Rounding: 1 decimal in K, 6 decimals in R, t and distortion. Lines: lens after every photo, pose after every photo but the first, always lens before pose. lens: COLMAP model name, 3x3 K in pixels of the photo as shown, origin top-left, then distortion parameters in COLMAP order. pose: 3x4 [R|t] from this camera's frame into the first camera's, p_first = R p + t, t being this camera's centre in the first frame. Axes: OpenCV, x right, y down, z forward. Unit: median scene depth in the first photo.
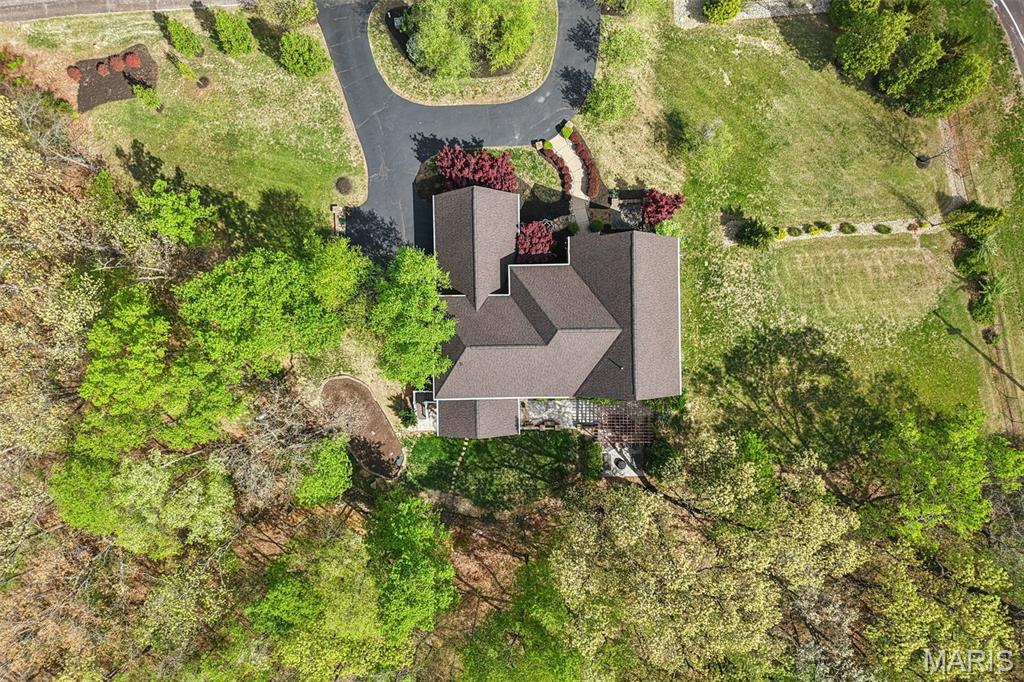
lens RADIAL K [[694.2, 0, 512.0], [0, 694.2, 341.0], [0, 0, 1]] dist [0.069496, -0.077641]
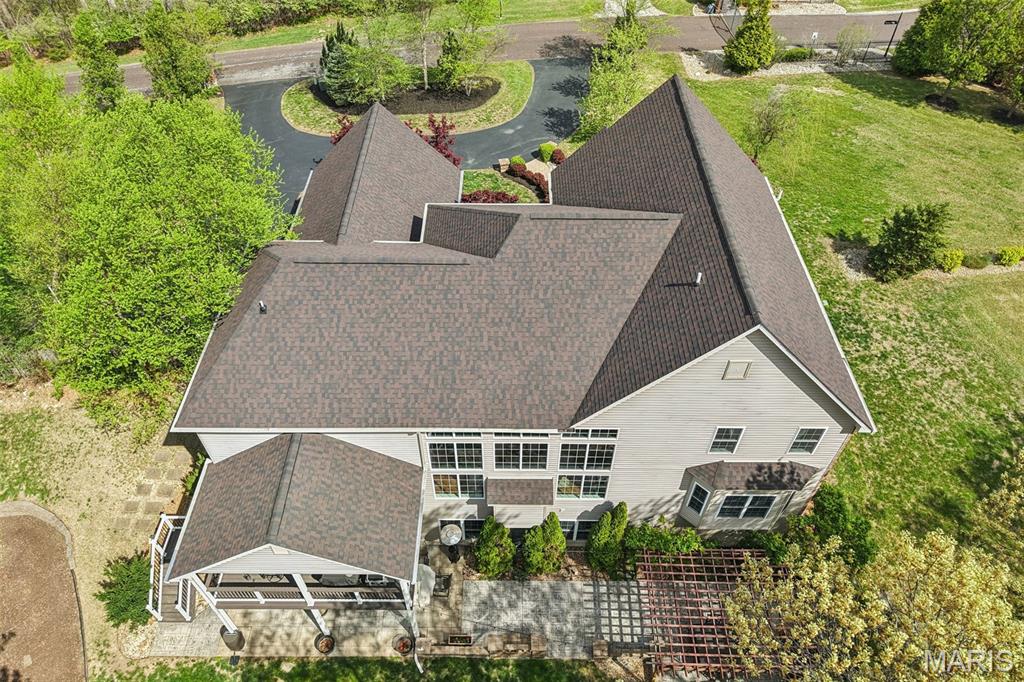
lens RADIAL K [[694.2, 0, 512.0], [0, 694.2, 341.0], [0, 0, 1]] dist [0.069496, -0.077641]
pose [[0.999725, 0.013176, -0.019400, 0.059227], [-0.022977, 0.715812, -0.697915, 0.272845], [0.004691, 0.698169, 0.715918, 0.647174]]
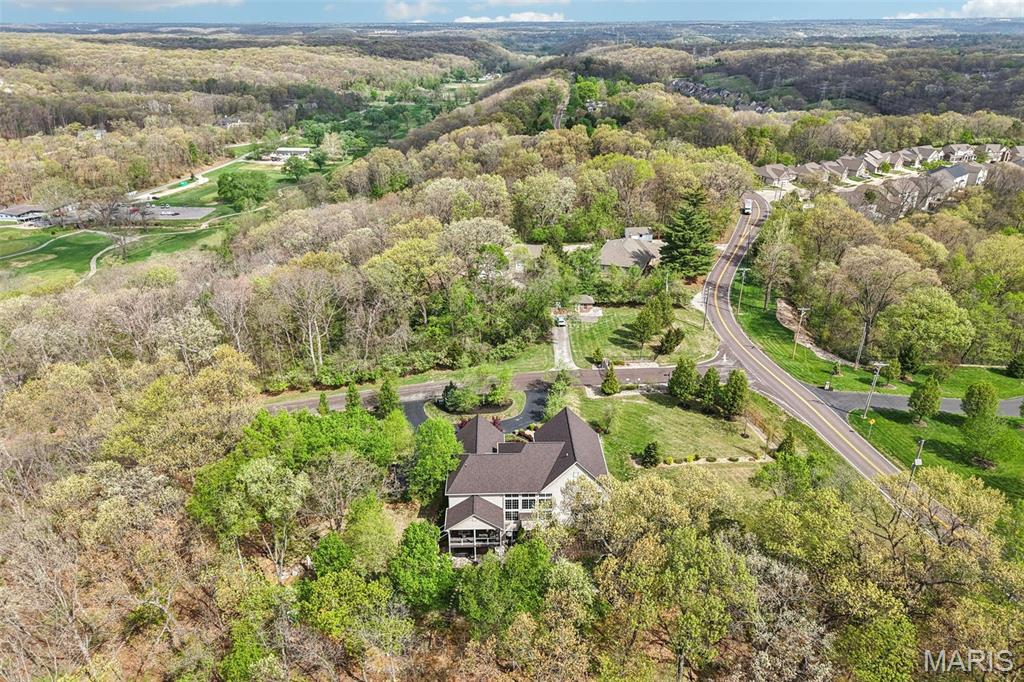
lens RADIAL K [[694.2, 0, 512.0], [0, 694.2, 341.0], [0, 0, 1]] dist [0.069496, -0.077641]
pose [[0.999909, -0.013451, 0.001427, 0.028204], [0.006718, 0.402355, -0.915459, 1.172087], [0.011740, 0.915385, 0.402408, 0.107526]]
